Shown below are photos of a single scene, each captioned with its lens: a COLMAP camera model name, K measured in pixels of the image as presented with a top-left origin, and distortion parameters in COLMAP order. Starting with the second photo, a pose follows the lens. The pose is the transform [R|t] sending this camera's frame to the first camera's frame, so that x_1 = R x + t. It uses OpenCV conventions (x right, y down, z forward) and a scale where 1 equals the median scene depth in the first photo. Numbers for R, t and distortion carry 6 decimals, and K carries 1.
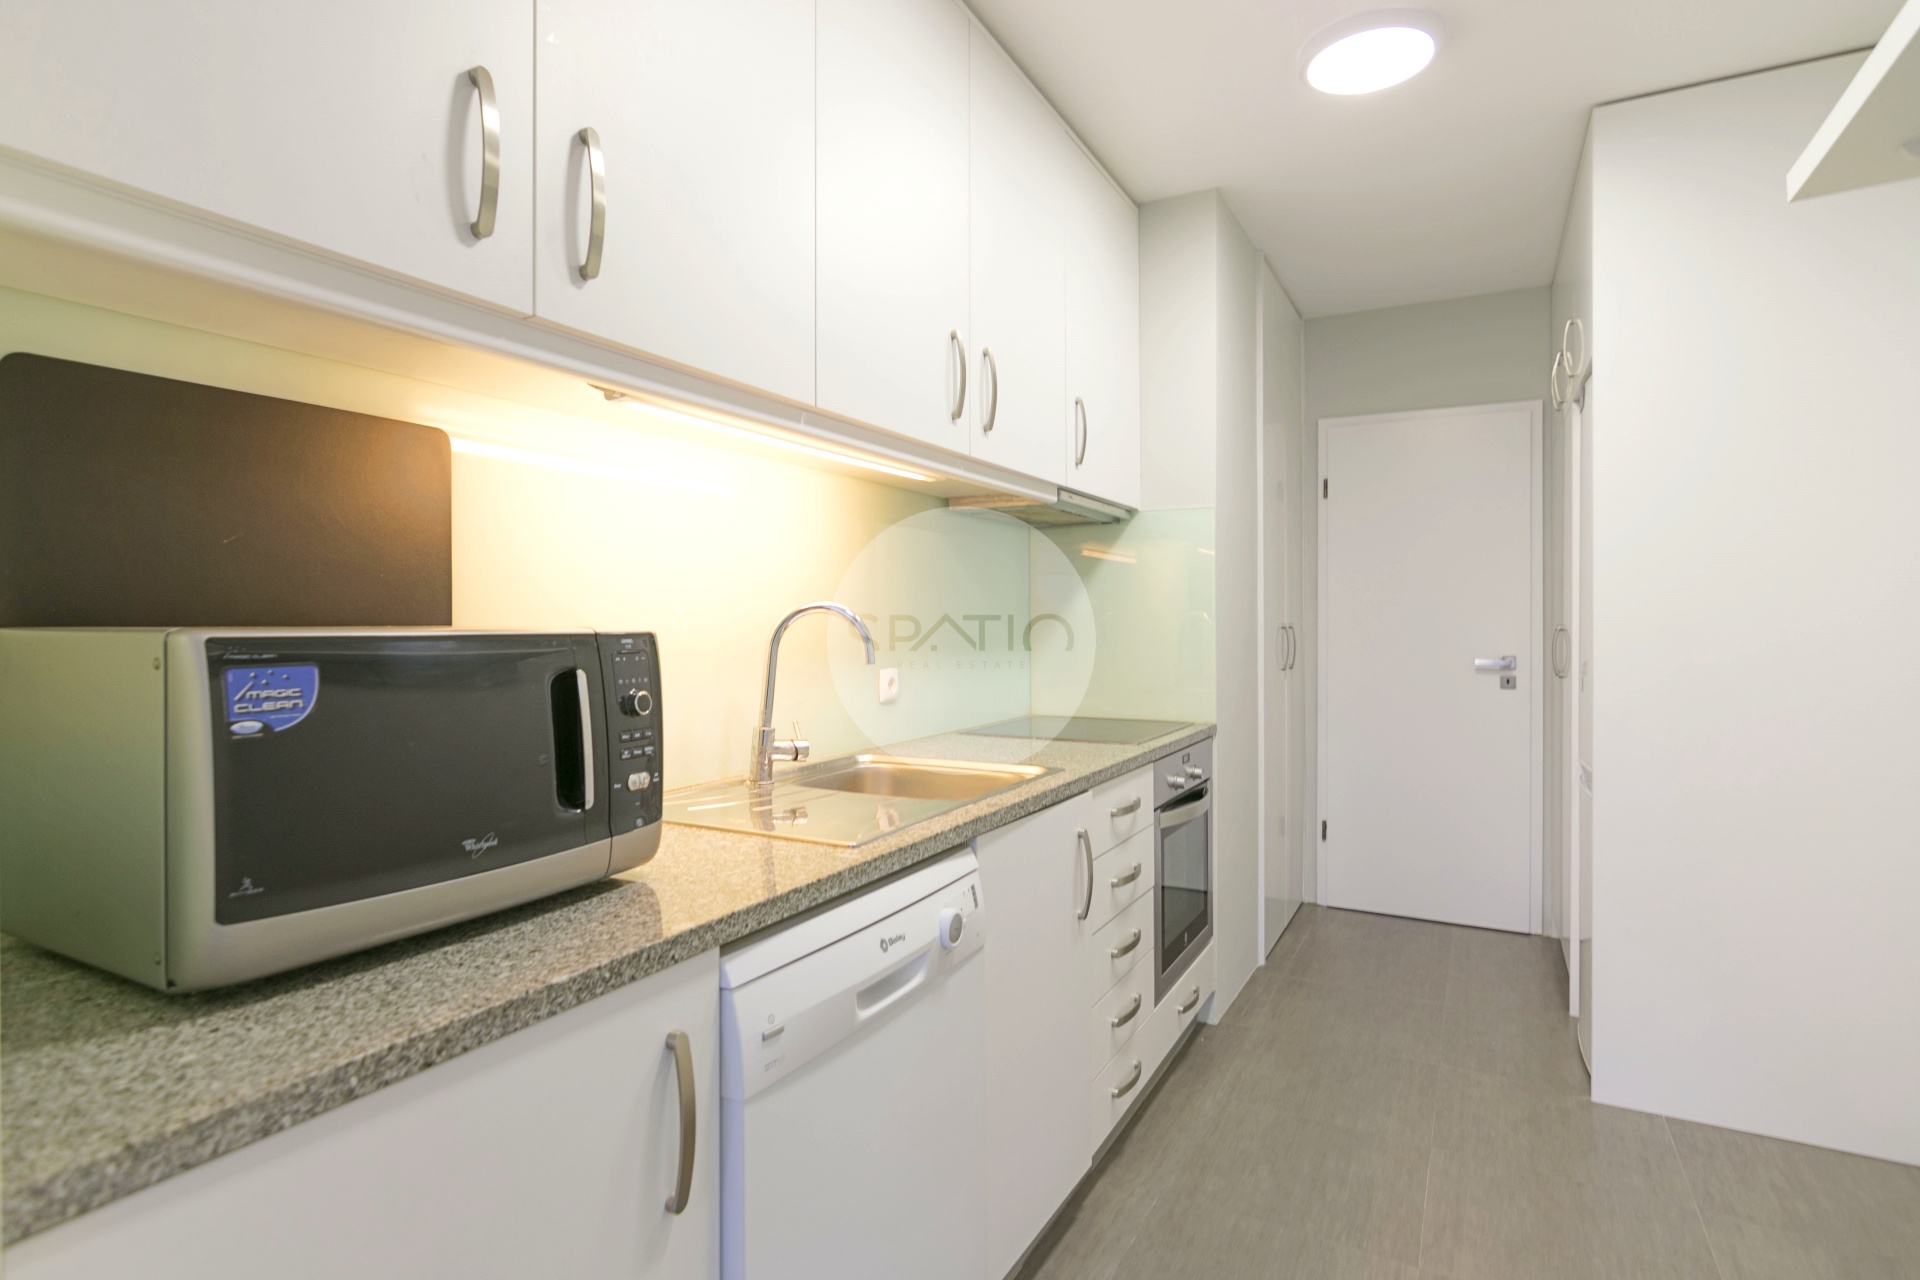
lens RADIAL K [[974.4, 0, 960.0], [0, 974.4, 640.0], [0, 0, 1]] dist [0.000280, 0.000014]
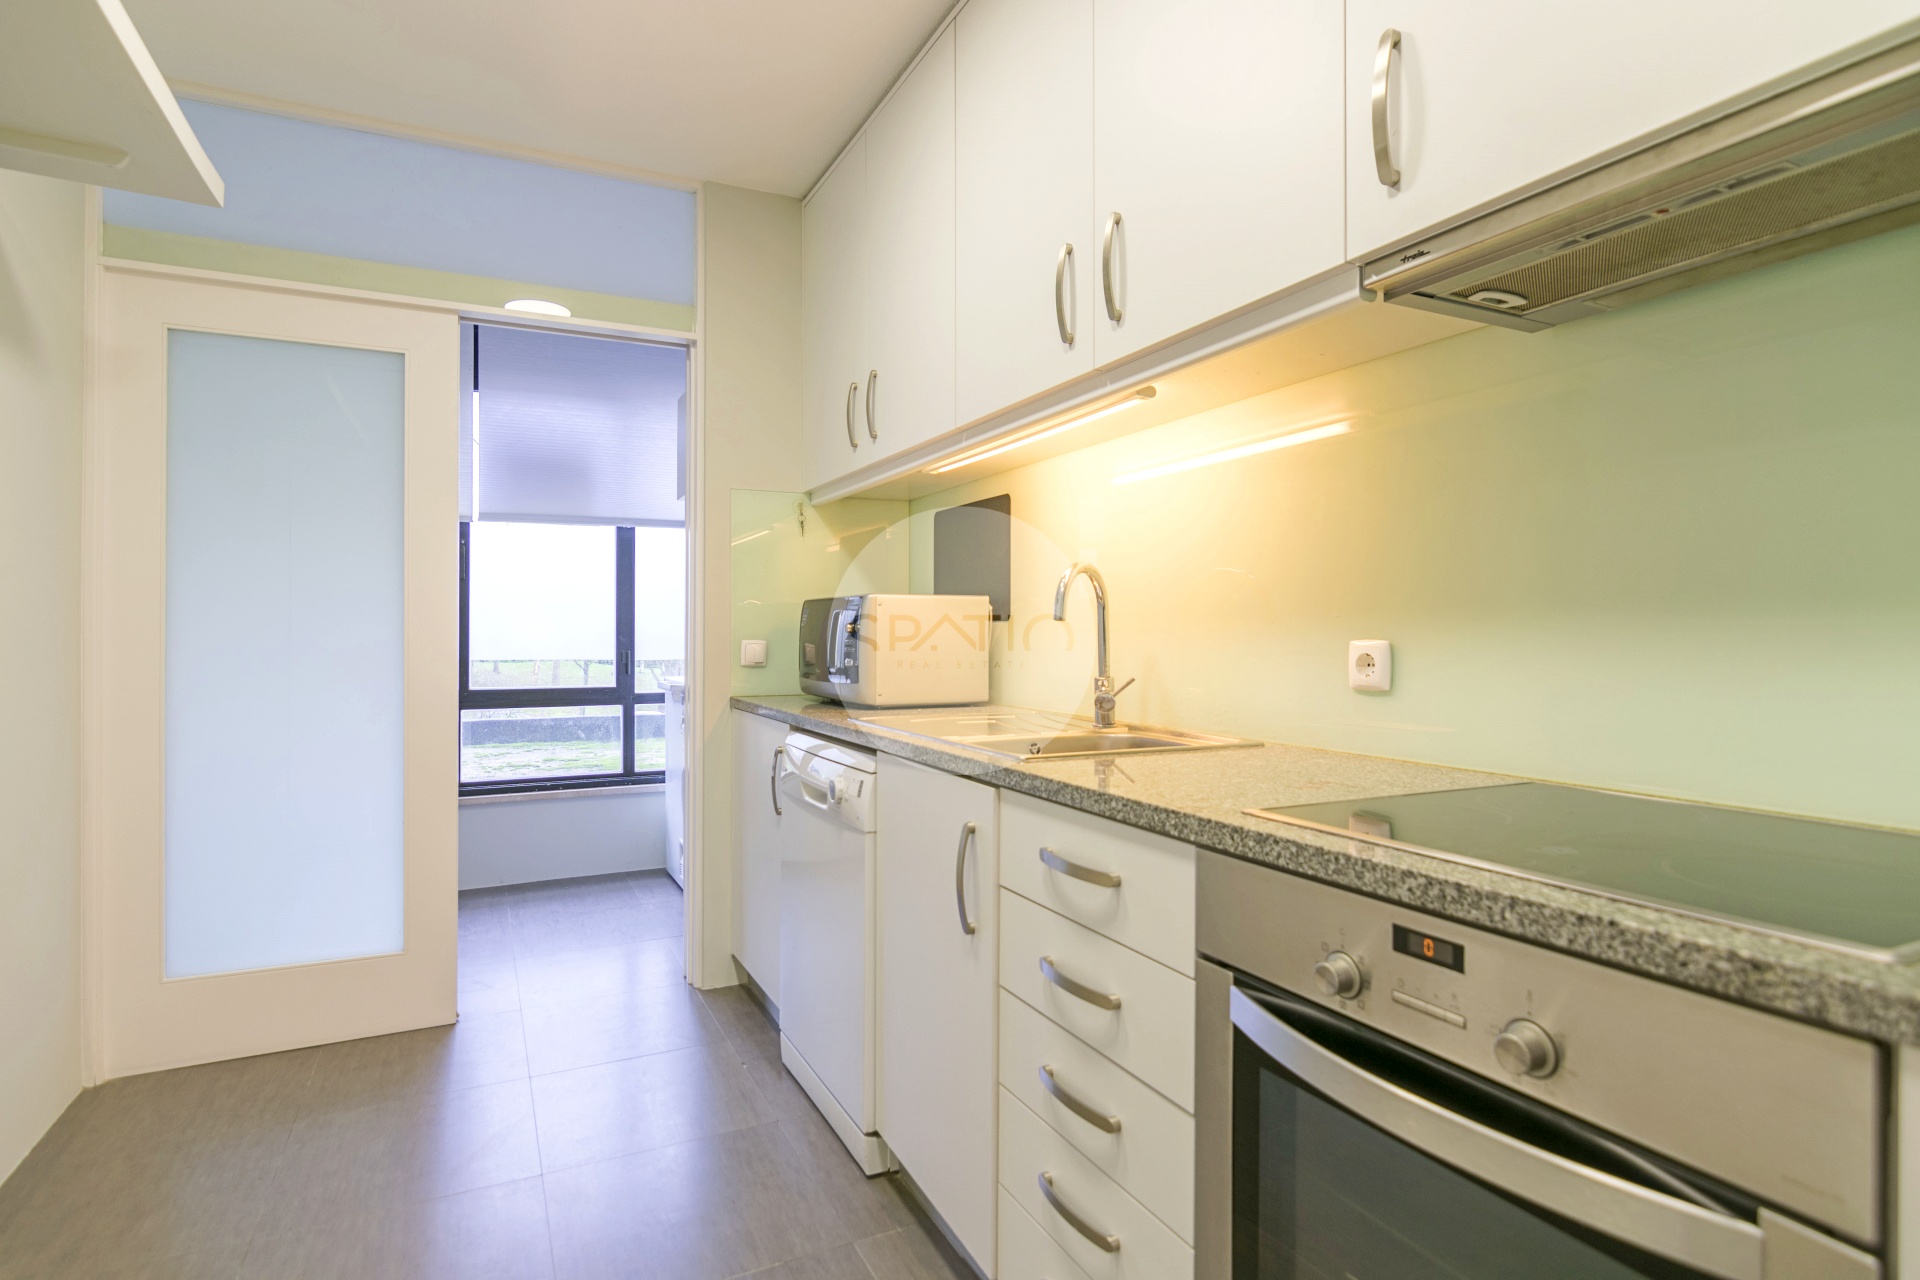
lens RADIAL K [[974.4, 0, 960.0], [0, 974.4, 640.0], [0, 0, 1]] dist [0.000280, 0.000014]
pose [[-0.583568, 0.001711, -0.812063, 0.677080], [-0.020650, 0.999643, 0.016946, 0.025754], [0.811802, 0.026658, -0.583324, 1.267561]]
